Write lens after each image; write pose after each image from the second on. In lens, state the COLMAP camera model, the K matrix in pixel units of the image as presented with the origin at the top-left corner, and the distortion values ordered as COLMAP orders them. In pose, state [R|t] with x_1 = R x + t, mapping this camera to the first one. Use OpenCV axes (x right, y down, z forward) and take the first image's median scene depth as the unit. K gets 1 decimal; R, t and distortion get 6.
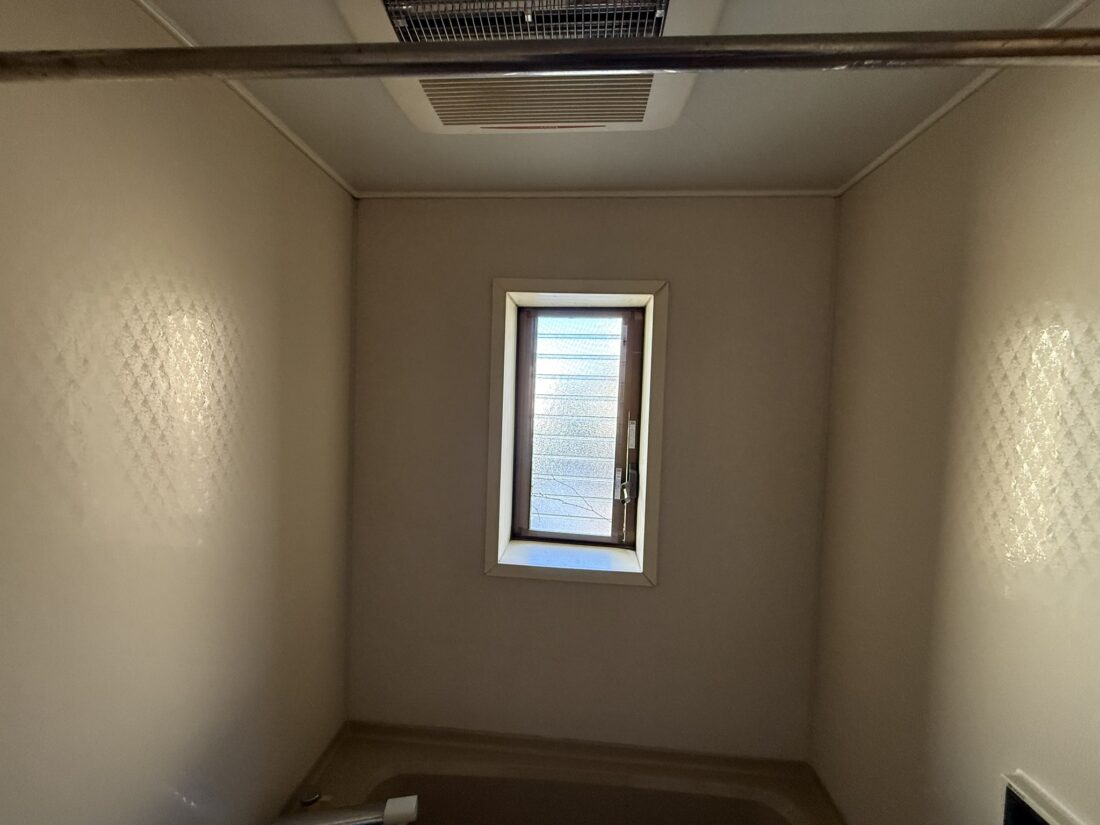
lens RADIAL K [[444.9, 0, 550.0], [0, 444.9, 412.5], [0, 0, 1]] dist [0.014754, 0.000026]
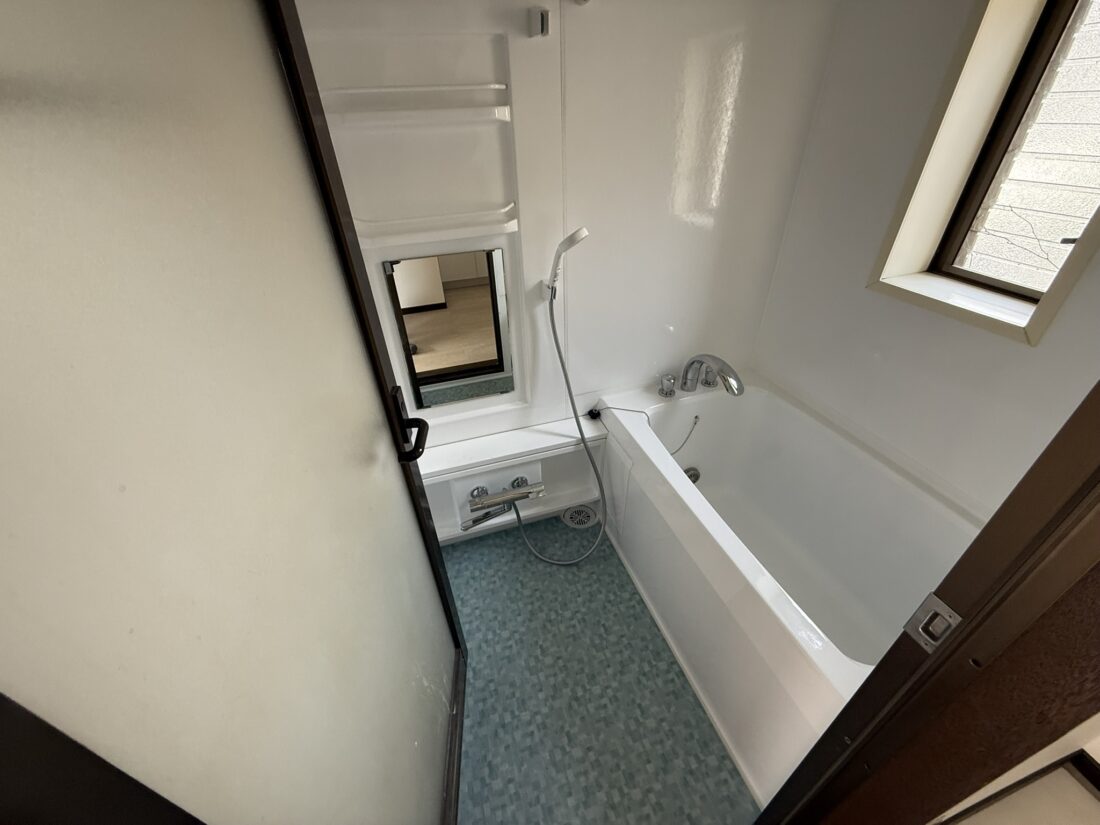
lens RADIAL K [[441.5, 0, 545.0], [0, 441.5, 412.6], [0, 0, 1]] dist [0.000017, -0.000020]
pose [[0.375941, 0.484584, -0.789840, 0.681163], [0.021414, 0.847596, 0.530210, 0.009285], [0.926396, -0.216241, 0.308269, -0.229985]]
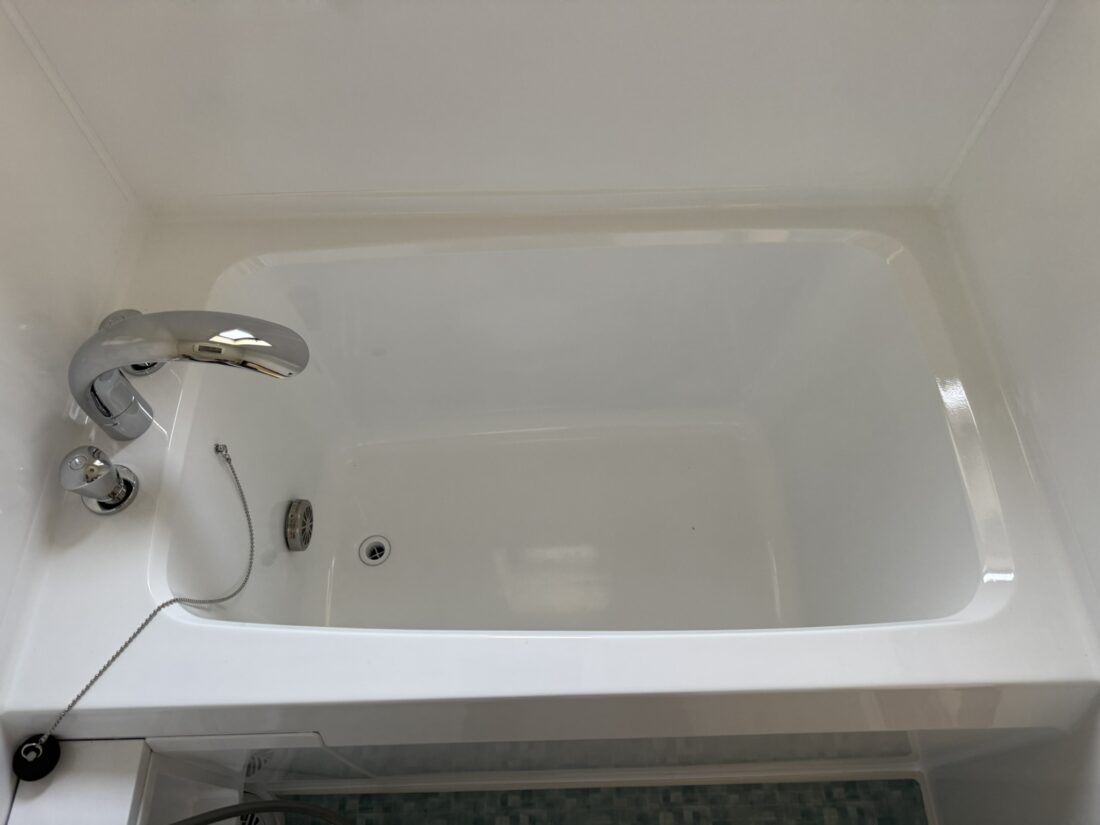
lens RADIAL K [[787.5, 0, 550.0], [0, 787.5, 412.5], [0, 0, 1]] dist [0.003222, -0.000759]
pose [[0.993786, -0.109829, 0.018090, 0.003954], [0.040777, 0.510439, 0.858947, 0.020520], [-0.103571, -0.852872, 0.511745, 0.280405]]
